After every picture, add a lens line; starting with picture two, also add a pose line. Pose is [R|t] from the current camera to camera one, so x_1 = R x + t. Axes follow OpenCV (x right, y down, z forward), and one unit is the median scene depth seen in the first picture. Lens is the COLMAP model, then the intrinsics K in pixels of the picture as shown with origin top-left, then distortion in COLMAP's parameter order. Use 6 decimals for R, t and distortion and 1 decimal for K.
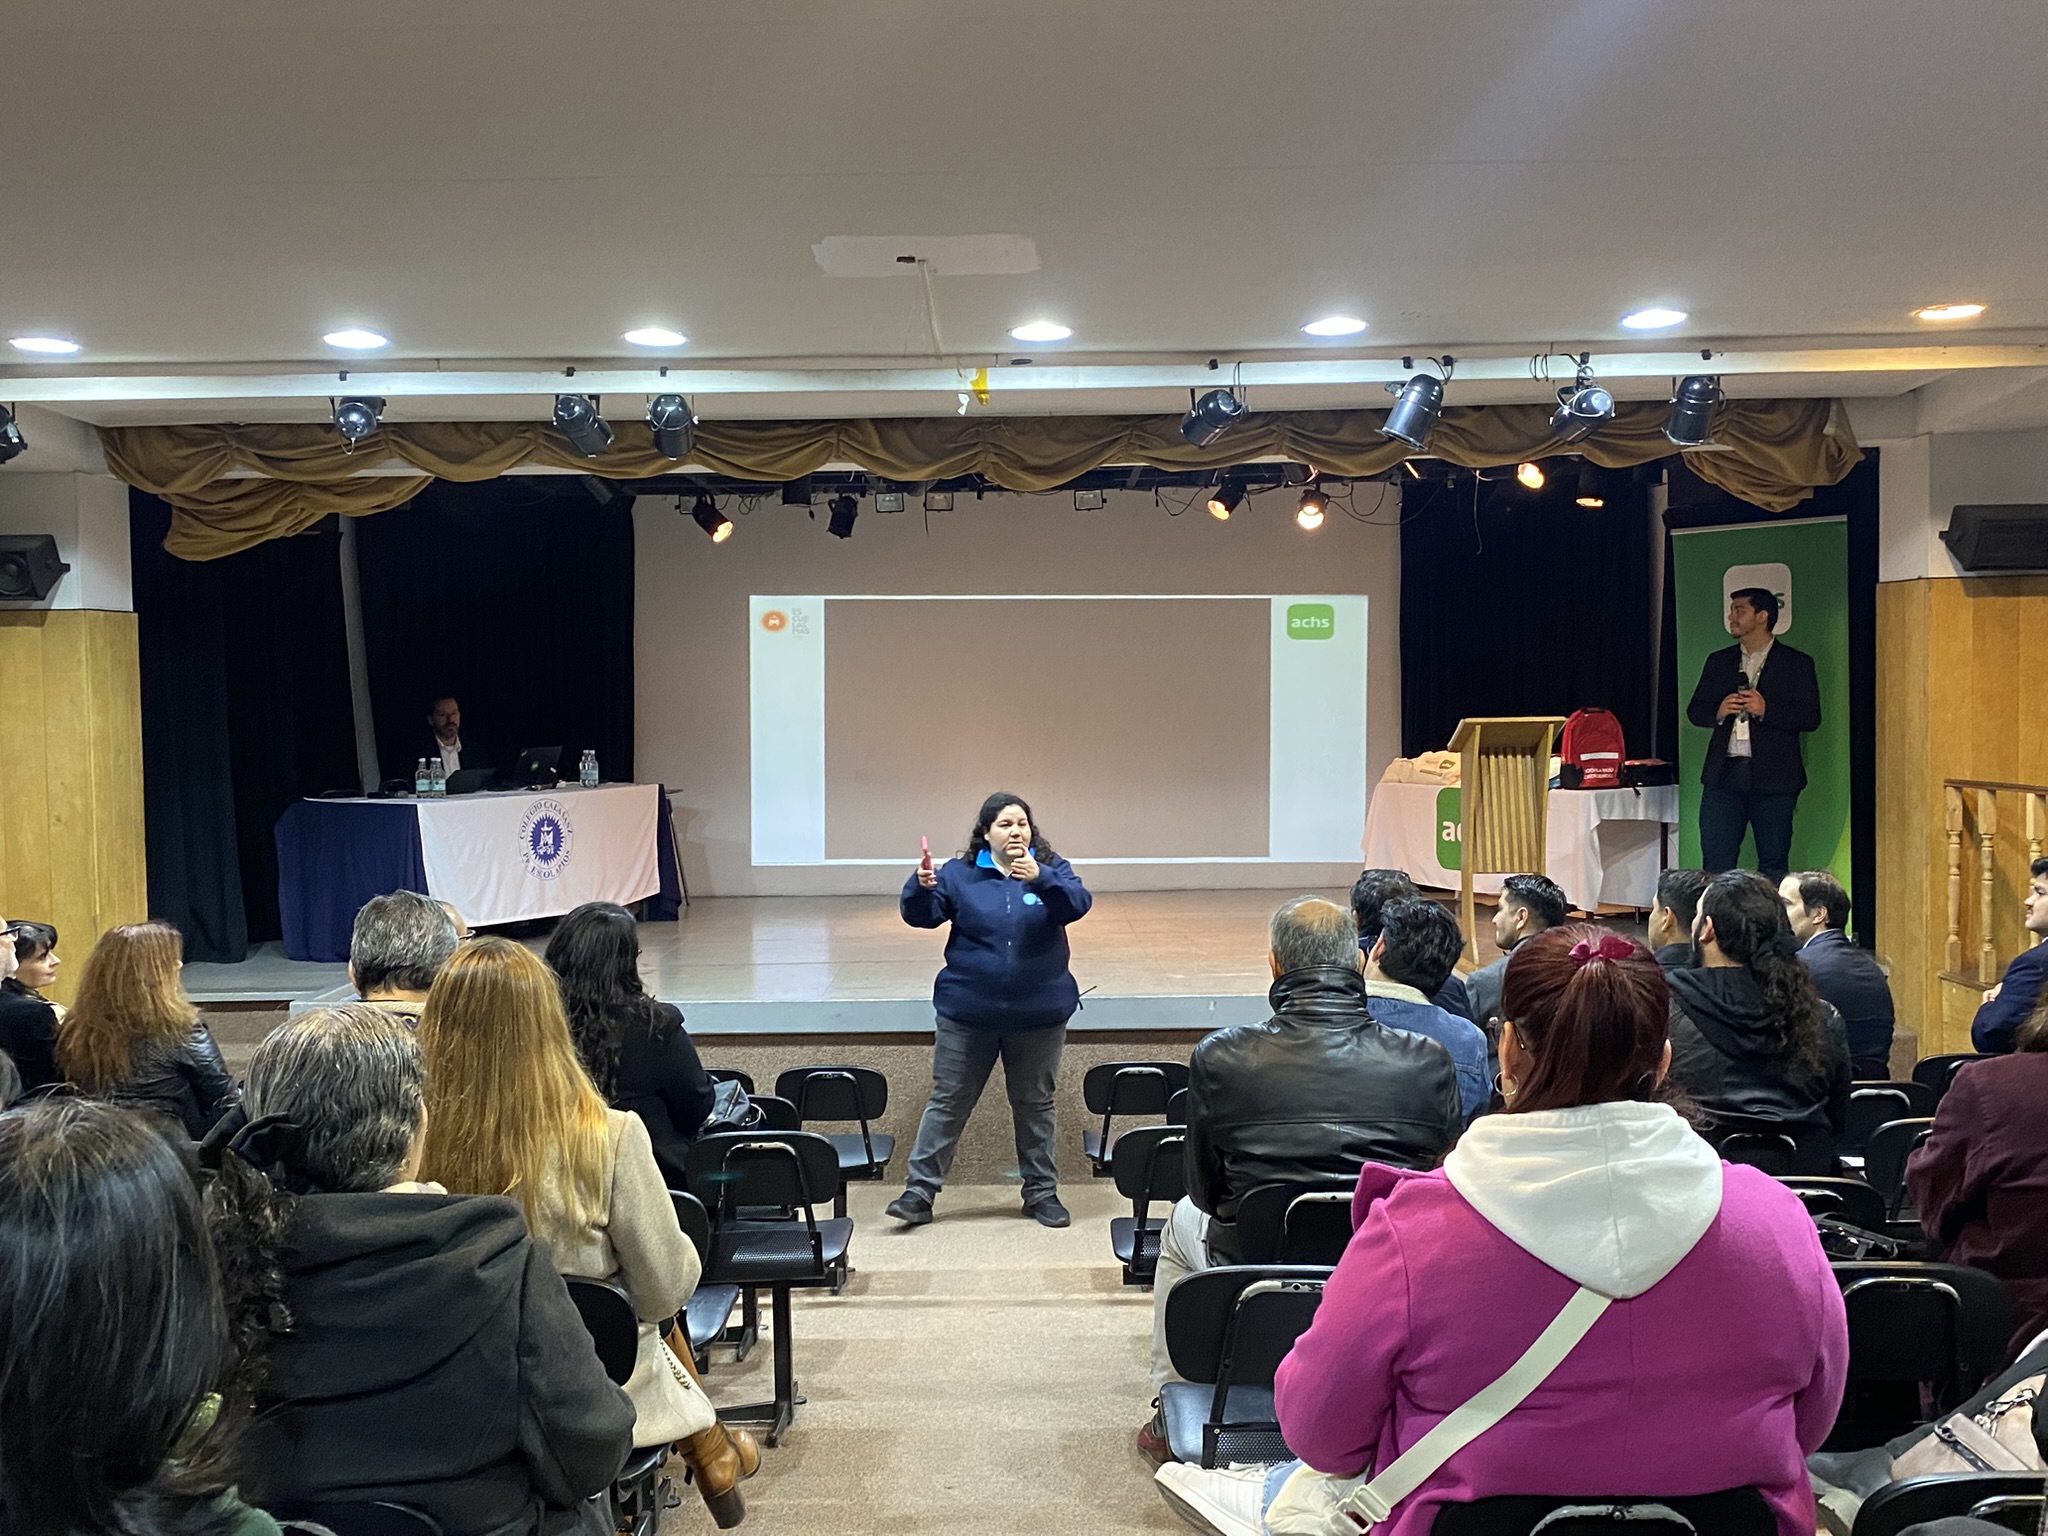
lens RADIAL K [[1905.9, 0, 1024.0], [0, 1905.9, 768.0], [0, 0, 1]] dist [0.001184, 0.001015]
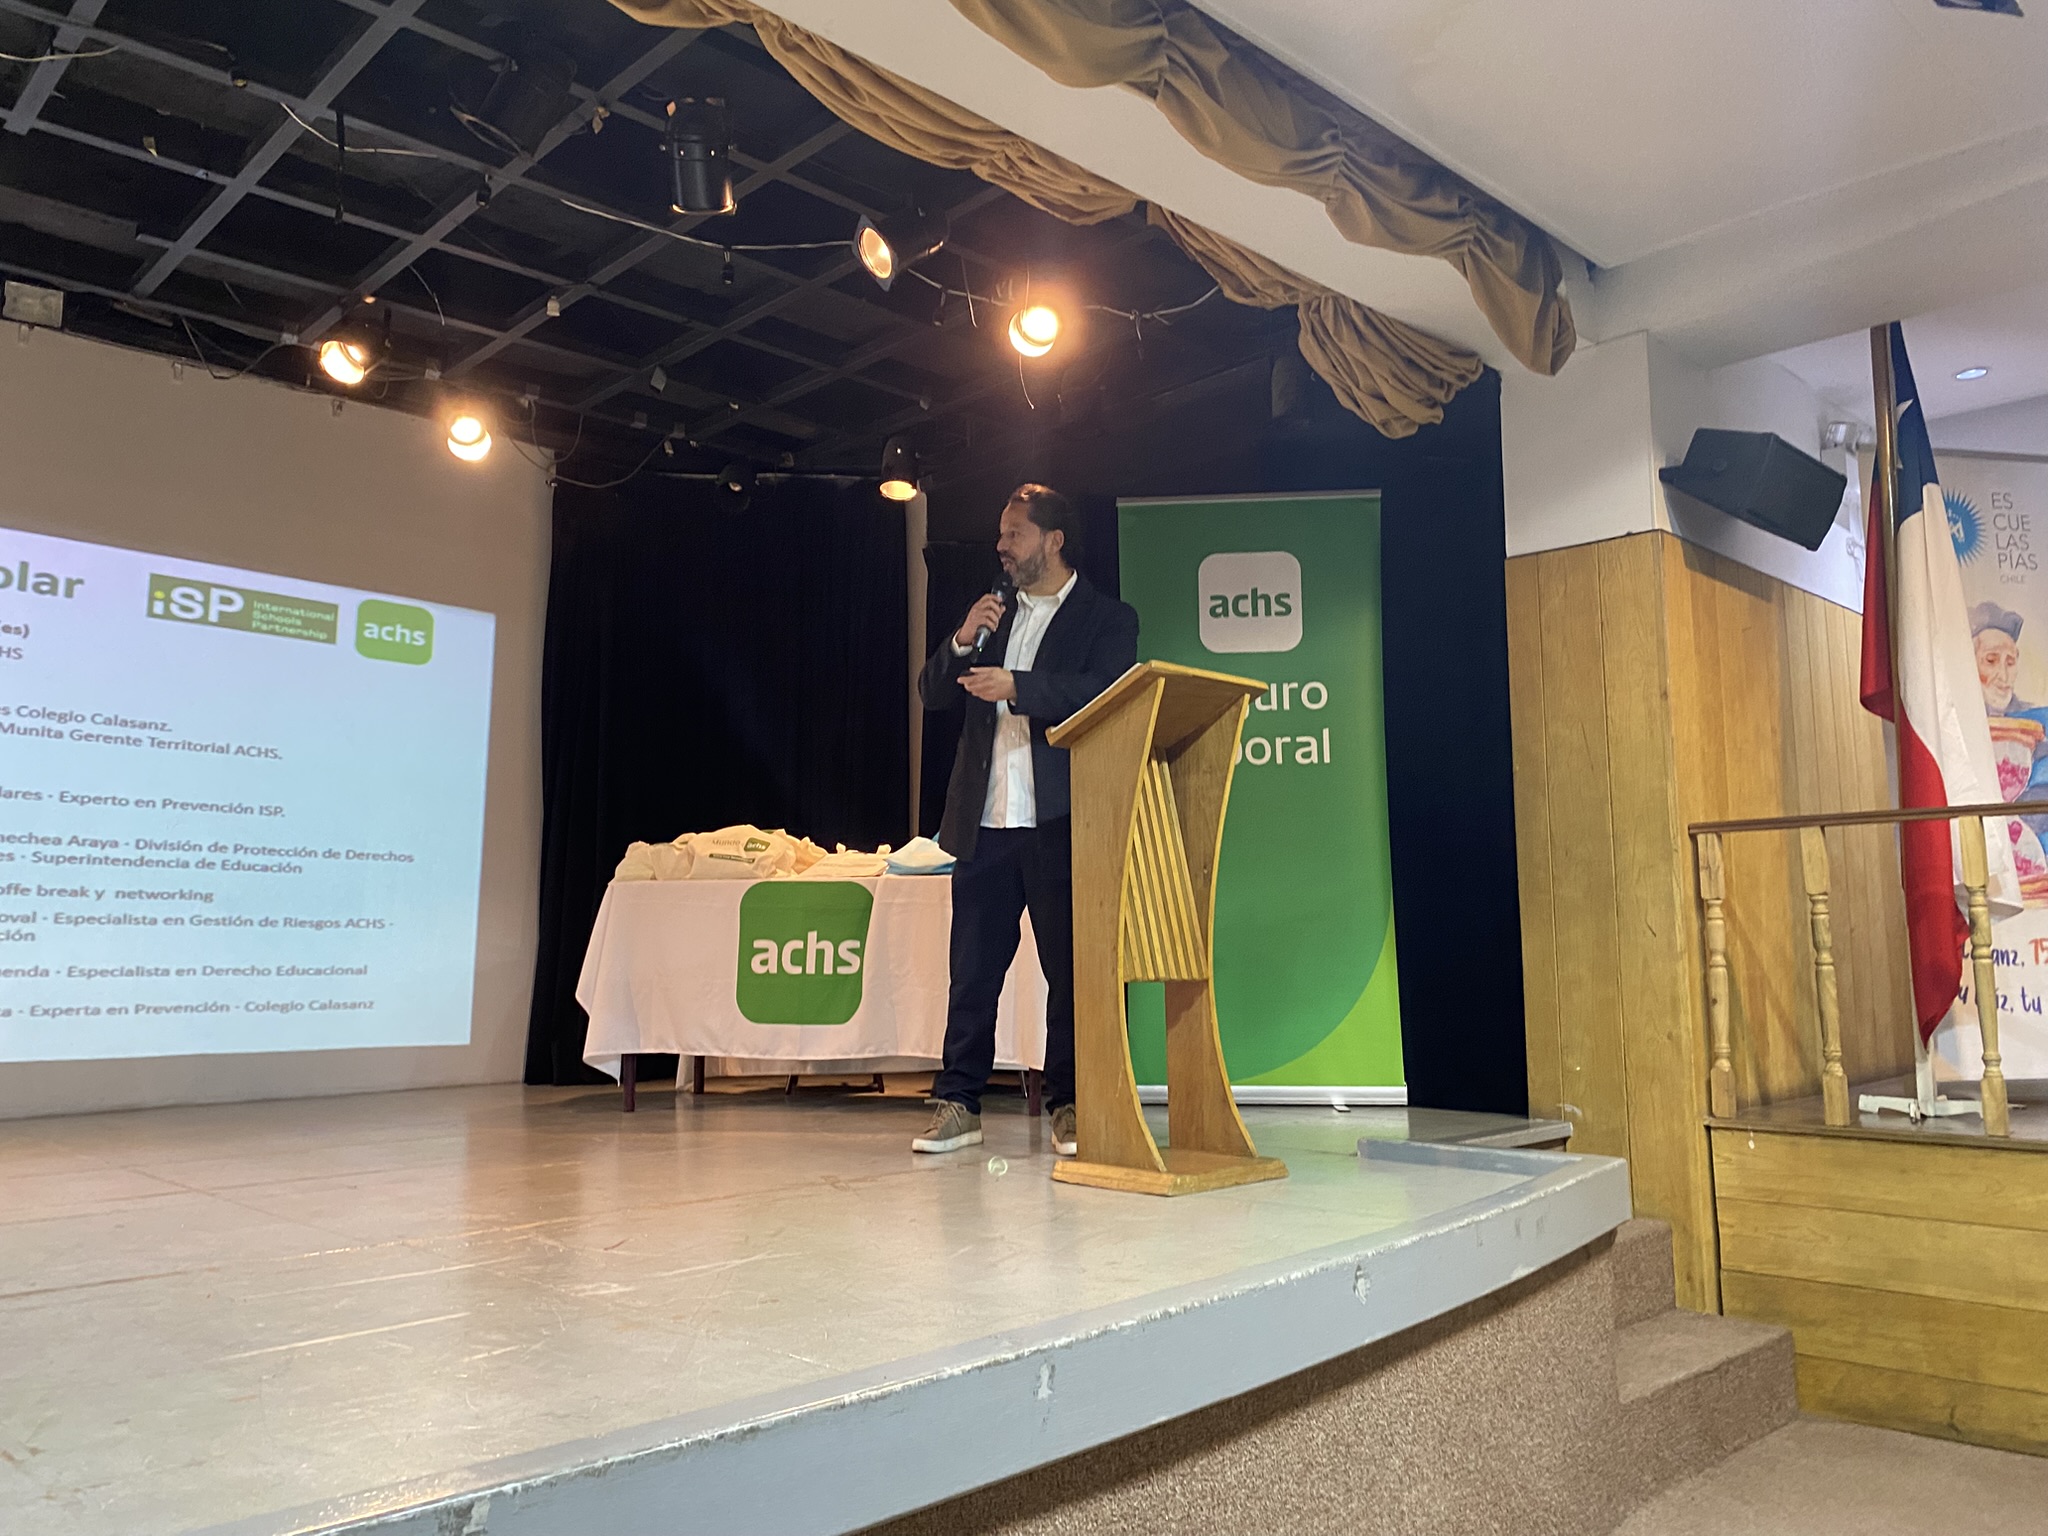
lens RADIAL K [[1541.5, 0, 1024.0], [0, 1541.5, 768.0], [0, 0, 1]] dist [0.002773, 0.002760]
pose [[0.707349, 0.087420, 0.701438, -0.062328], [0.024322, 0.988725, -0.147751, 0.057381], [-0.706446, 0.121572, 0.697247, 0.744085]]
